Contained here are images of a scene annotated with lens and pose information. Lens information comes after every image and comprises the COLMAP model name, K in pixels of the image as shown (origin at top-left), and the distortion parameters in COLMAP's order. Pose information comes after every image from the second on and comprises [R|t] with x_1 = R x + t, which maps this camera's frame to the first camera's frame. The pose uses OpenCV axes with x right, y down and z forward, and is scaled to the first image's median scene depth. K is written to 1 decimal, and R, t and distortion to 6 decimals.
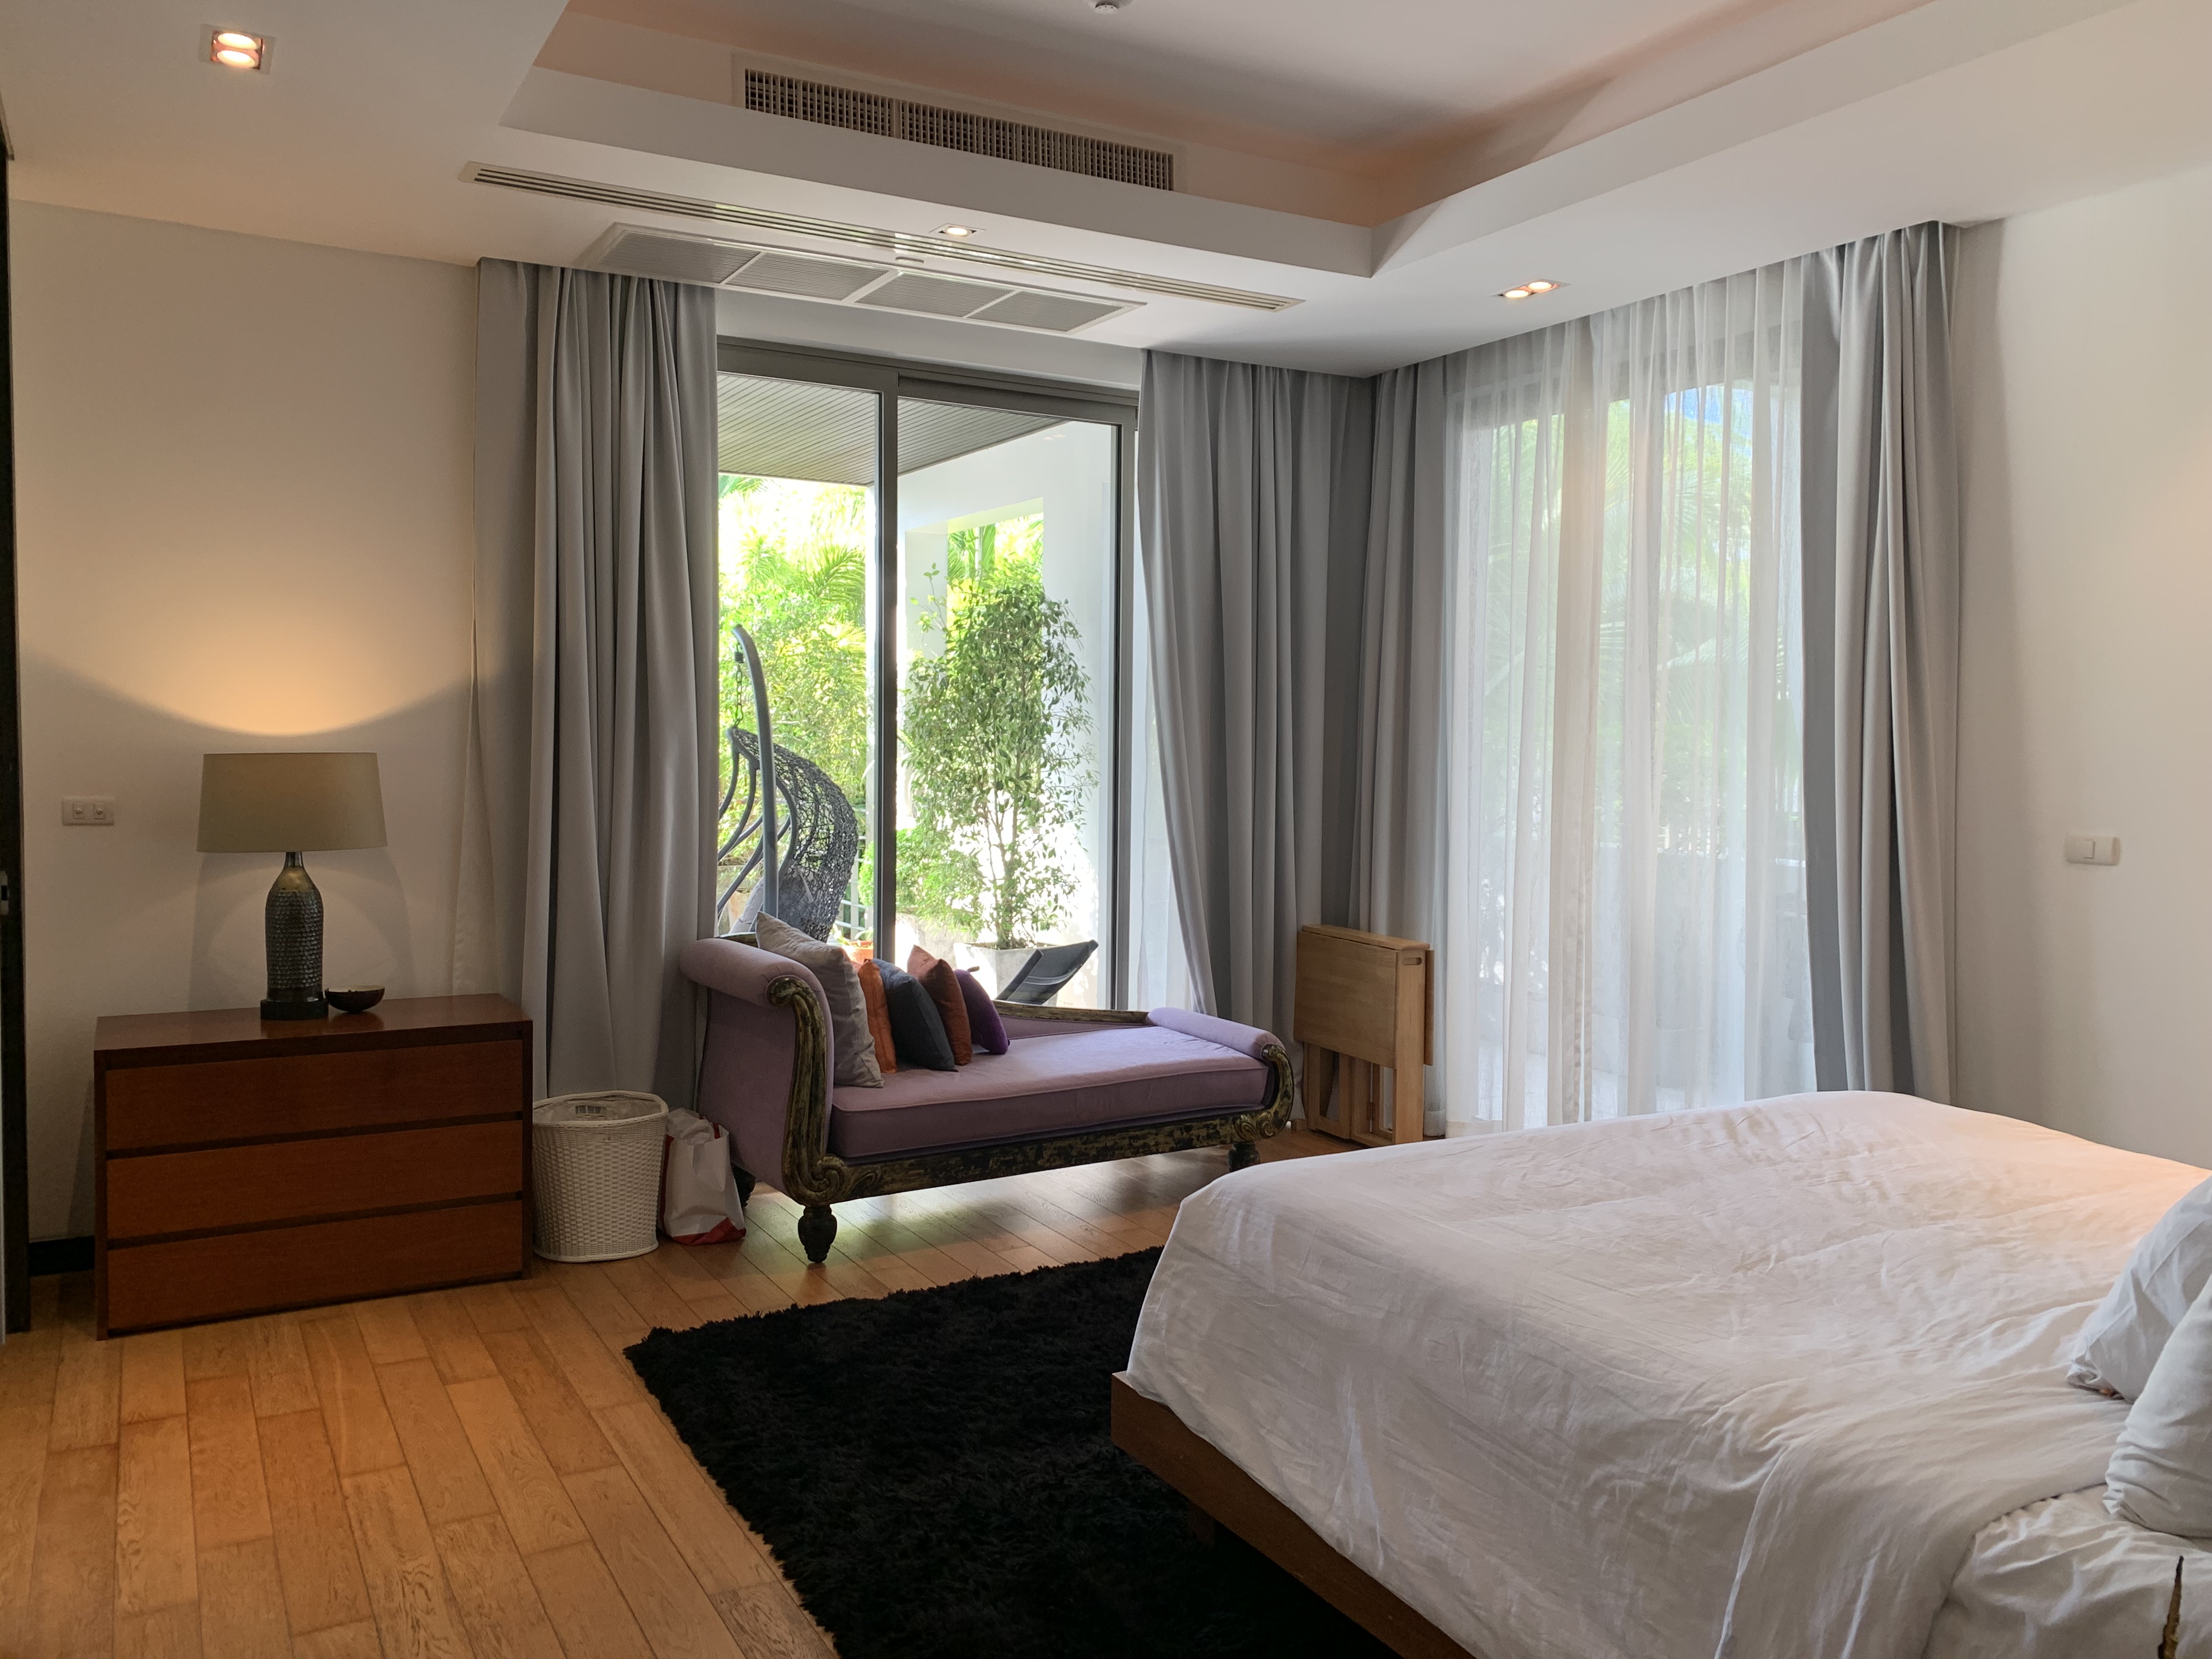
lens RADIAL K [[1689.0, 0, 1106.0], [0, 1689.0, 829.5], [0, 0, 1]] dist [0.005136, 0.003572]
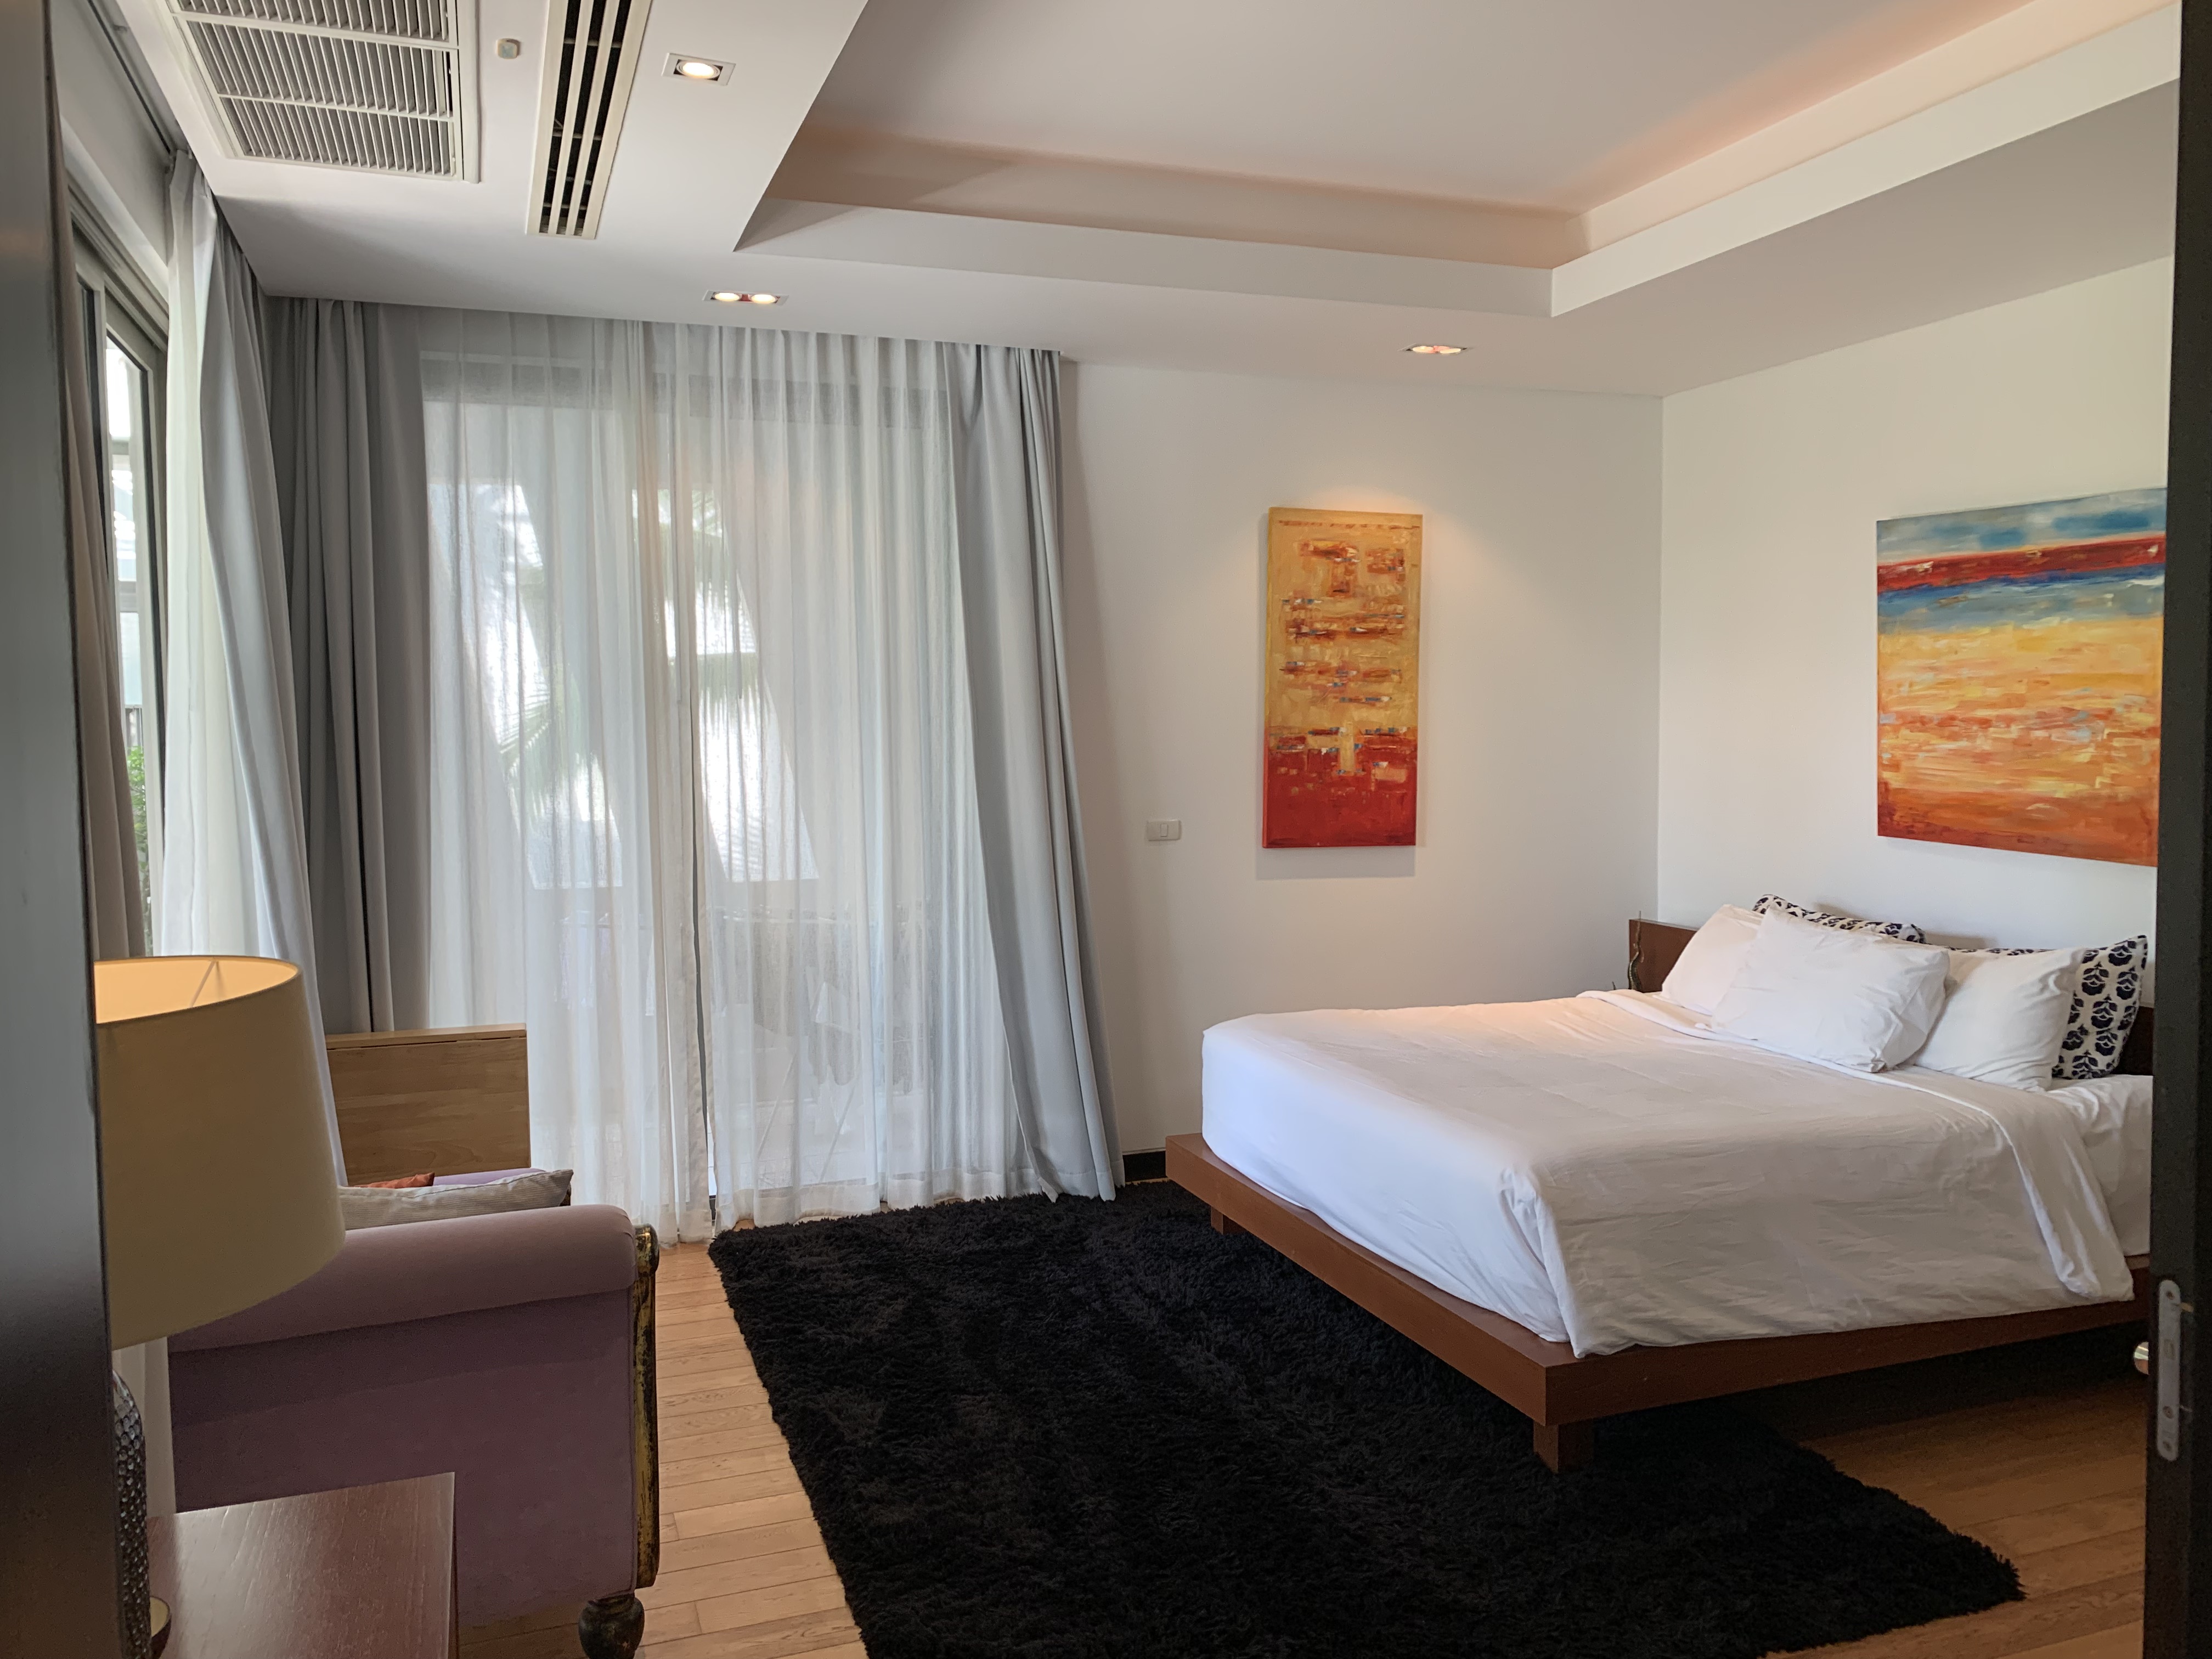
lens RADIAL K [[1689.0, 0, 1106.0], [0, 1689.0, 829.5], [0, 0, 1]] dist [0.005136, 0.003572]
pose [[0.160929, -0.081677, 0.983580, -0.817264], [0.068512, 0.995090, 0.071424, -0.092801], [-0.984585, 0.055893, 0.165735, 0.804502]]
